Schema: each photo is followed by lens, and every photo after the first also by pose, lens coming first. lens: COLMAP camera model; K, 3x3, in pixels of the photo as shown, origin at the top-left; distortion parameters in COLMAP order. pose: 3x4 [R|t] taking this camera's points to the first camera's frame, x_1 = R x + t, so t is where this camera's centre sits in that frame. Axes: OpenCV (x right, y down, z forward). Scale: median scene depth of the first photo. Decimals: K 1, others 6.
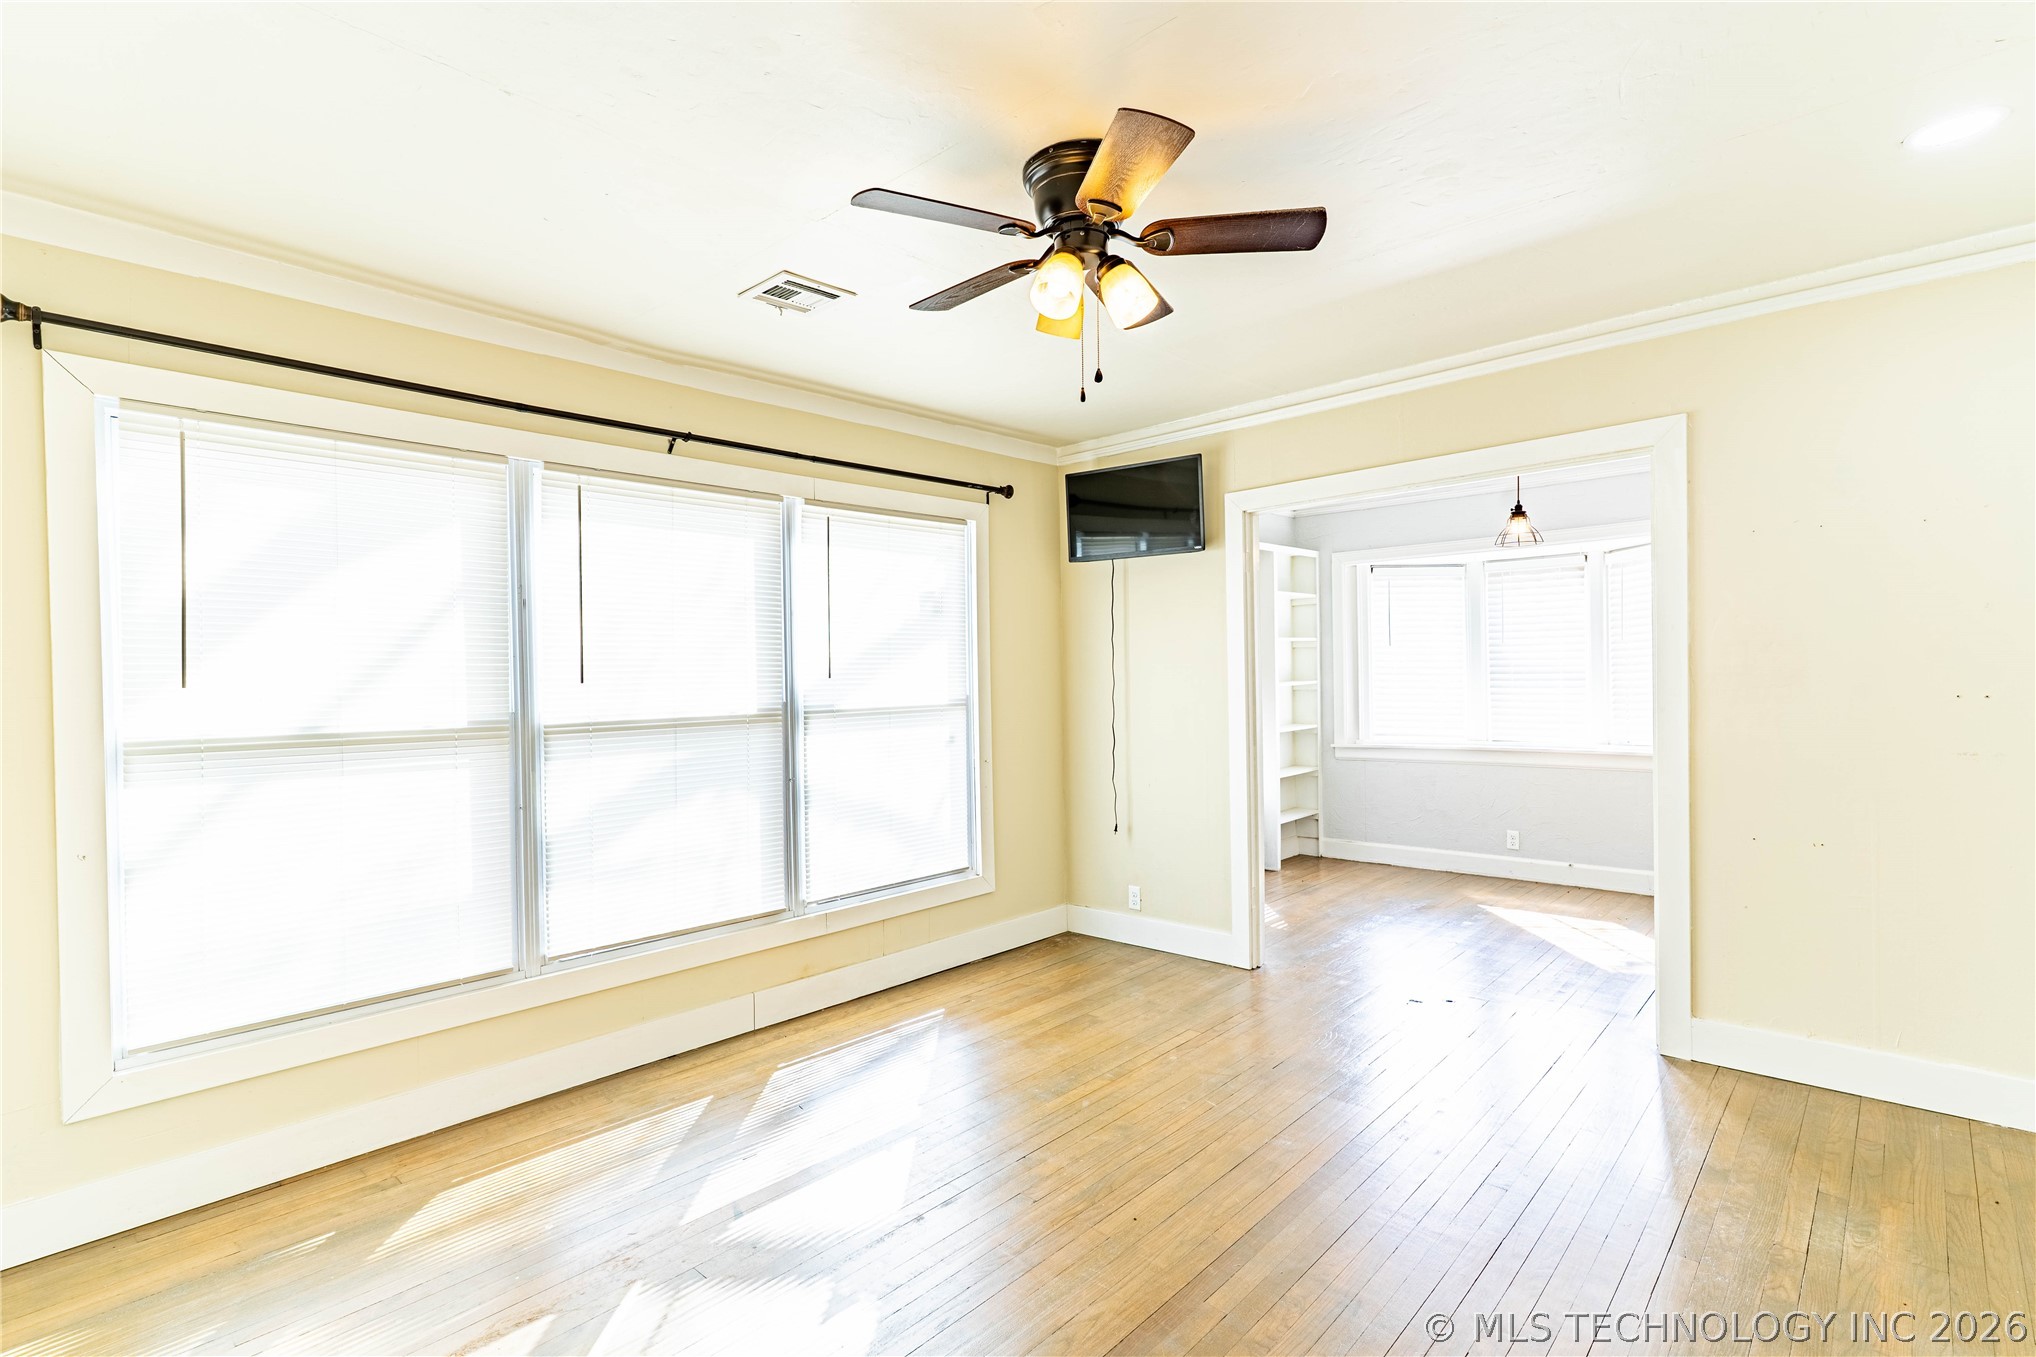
lens RADIAL K [[965.8, 0, 1017.5], [0, 965.8, 671.2], [0, 0, 1]] dist [0.002782, 0.000176]
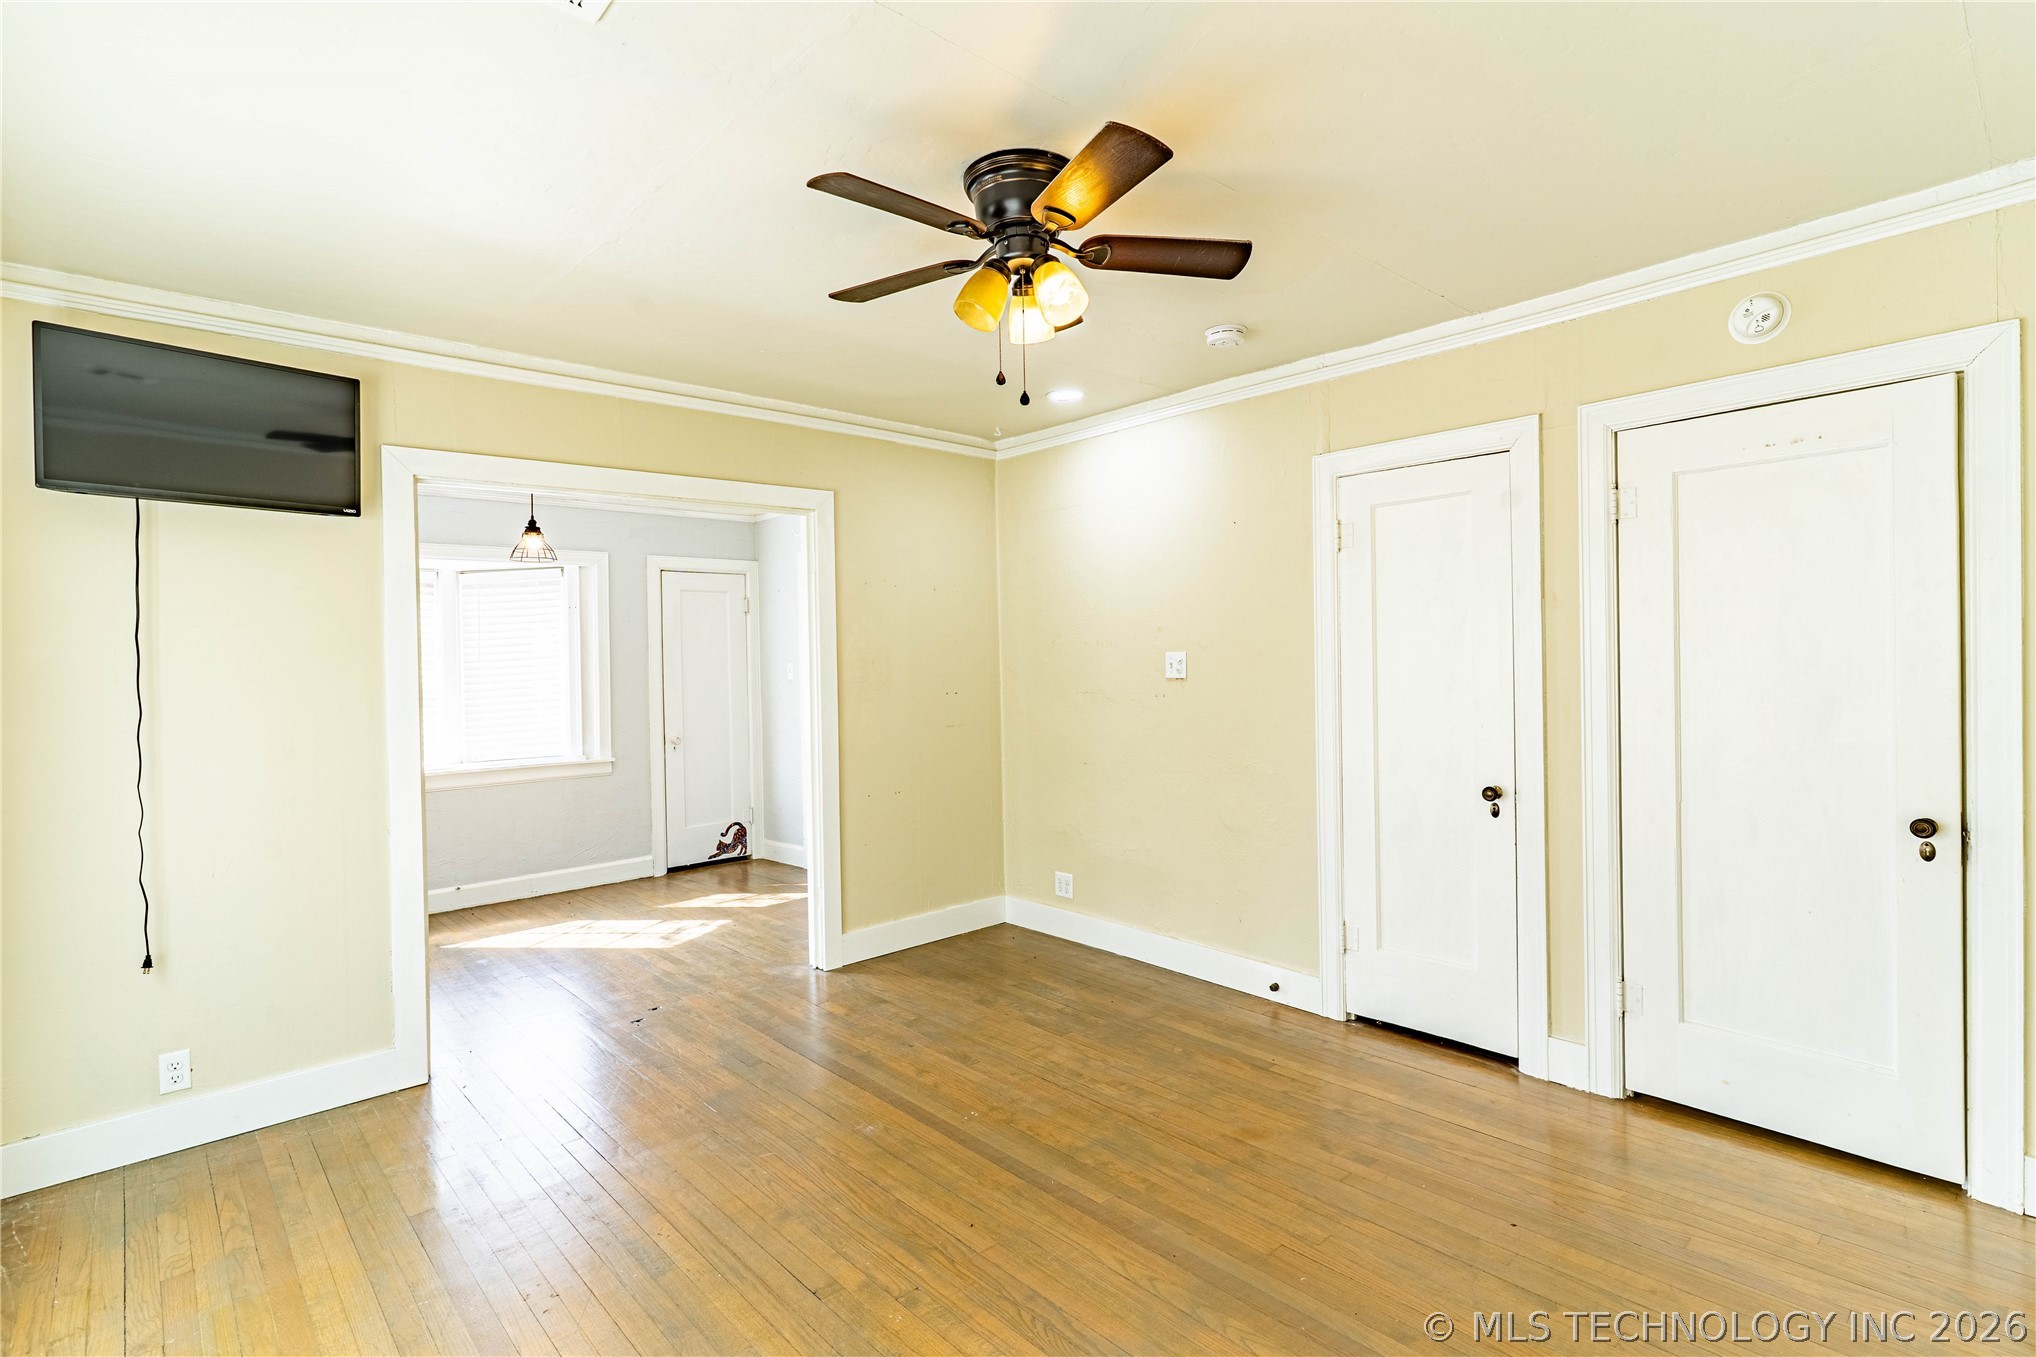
lens RADIAL K [[965.8, 0, 1015.0], [0, 965.8, 673.2], [0, 0, 1]] dist [0.002782, 0.000176]
pose [[0.086427, 0.007362, 0.996231, -0.318032], [0.021306, 0.999730, -0.009237, 0.003877], [-0.996030, 0.022024, 0.086247, 0.314393]]
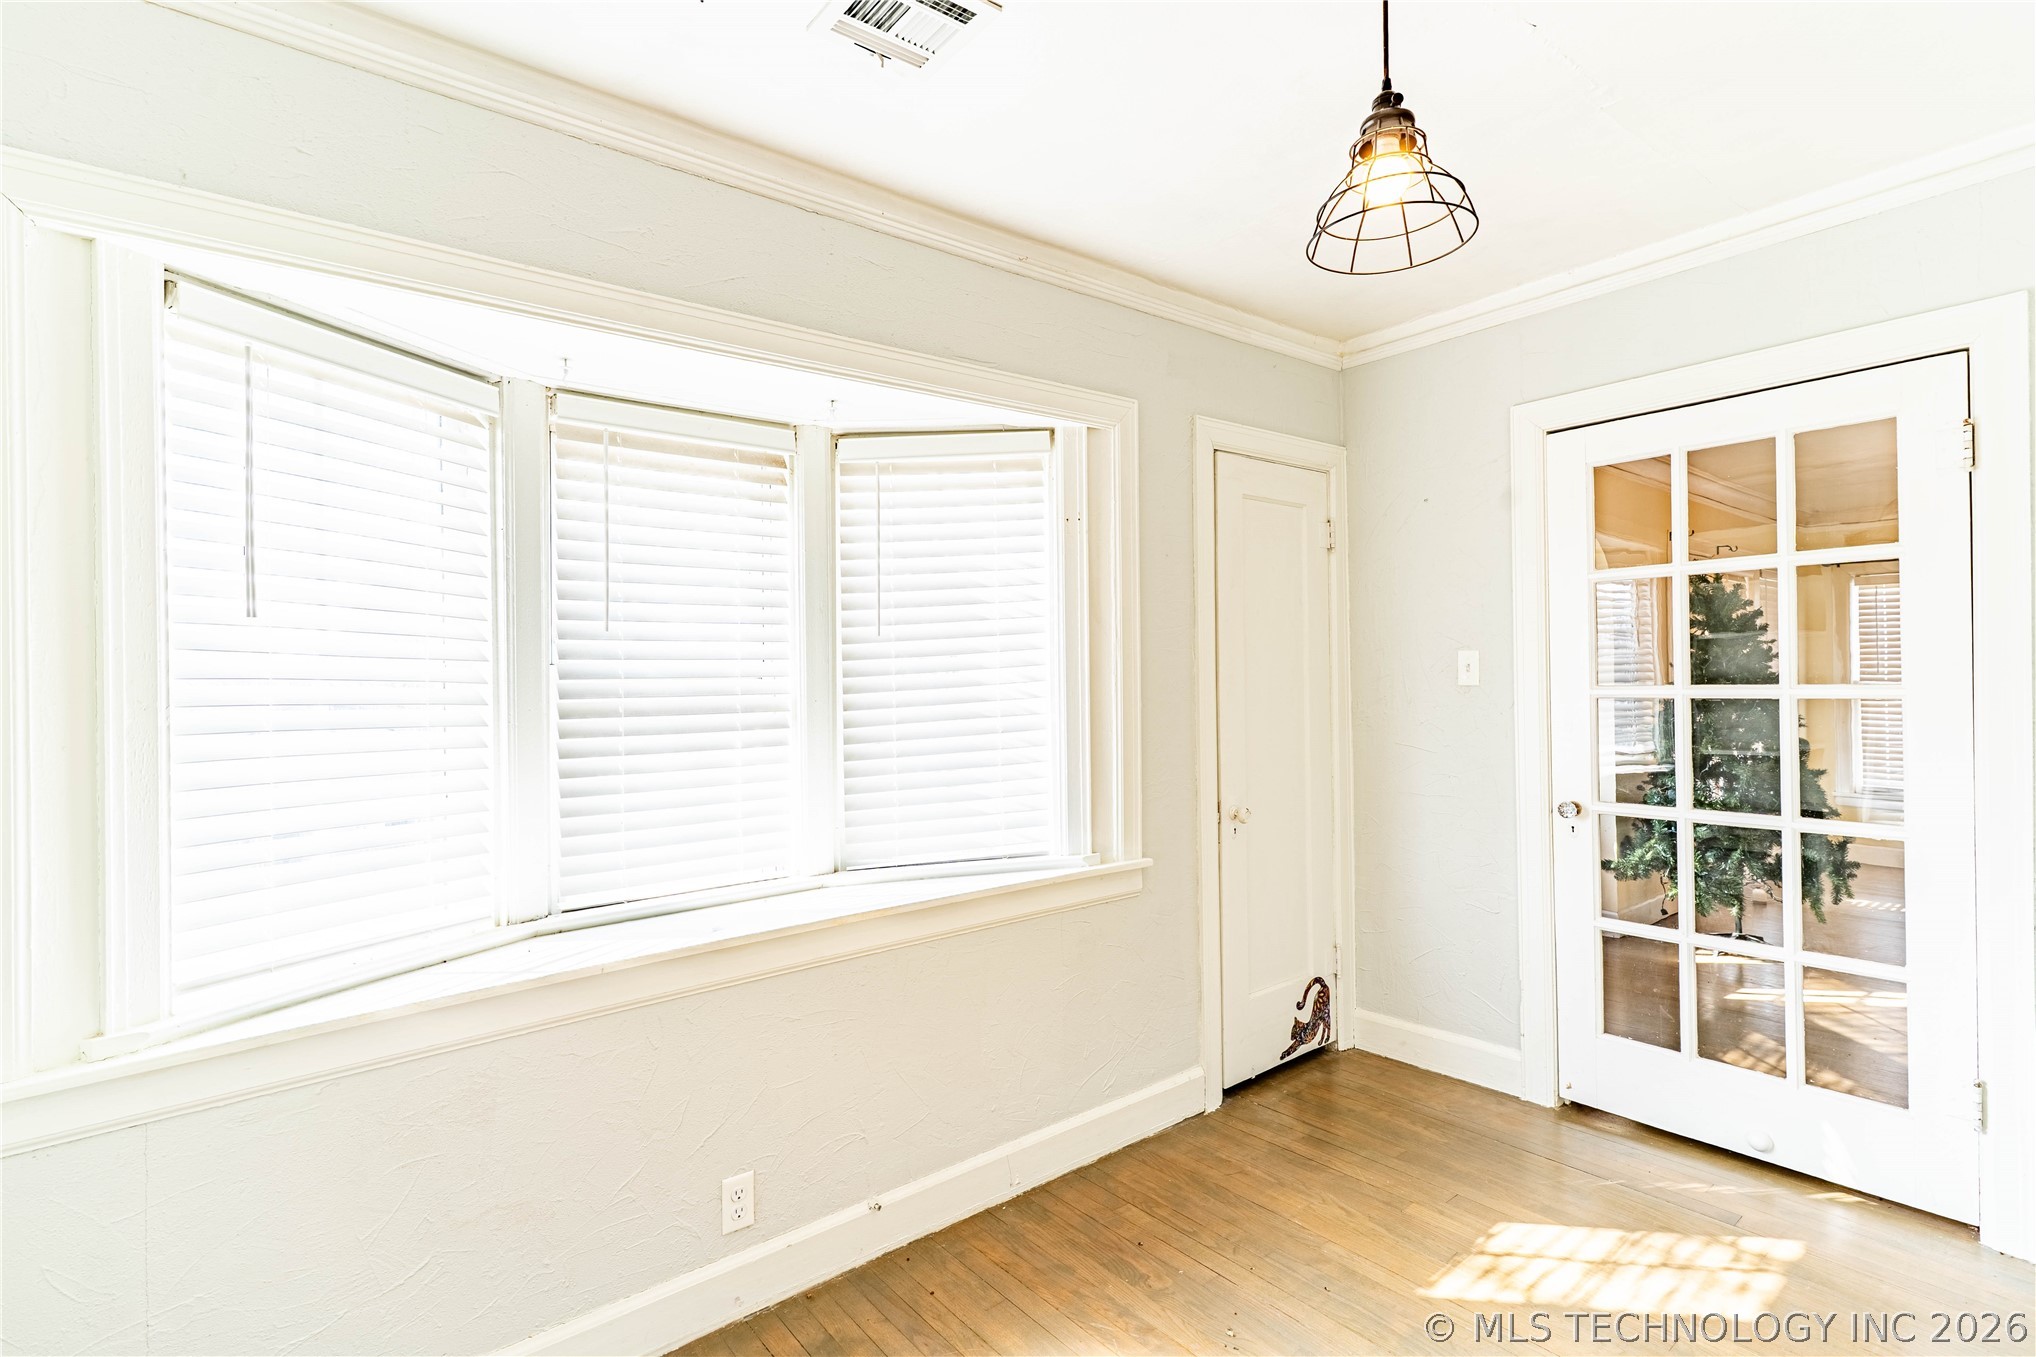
lens RADIAL K [[965.8, 0, 1015.3], [0, 965.8, 675.8], [0, 0, 1]] dist [0.002782, 0.000176]
pose [[0.157835, 0.014692, 0.987356, 0.174799], [0.014491, 0.999747, -0.017193, -0.004079], [-0.987359, 0.017022, 0.157582, 0.789733]]
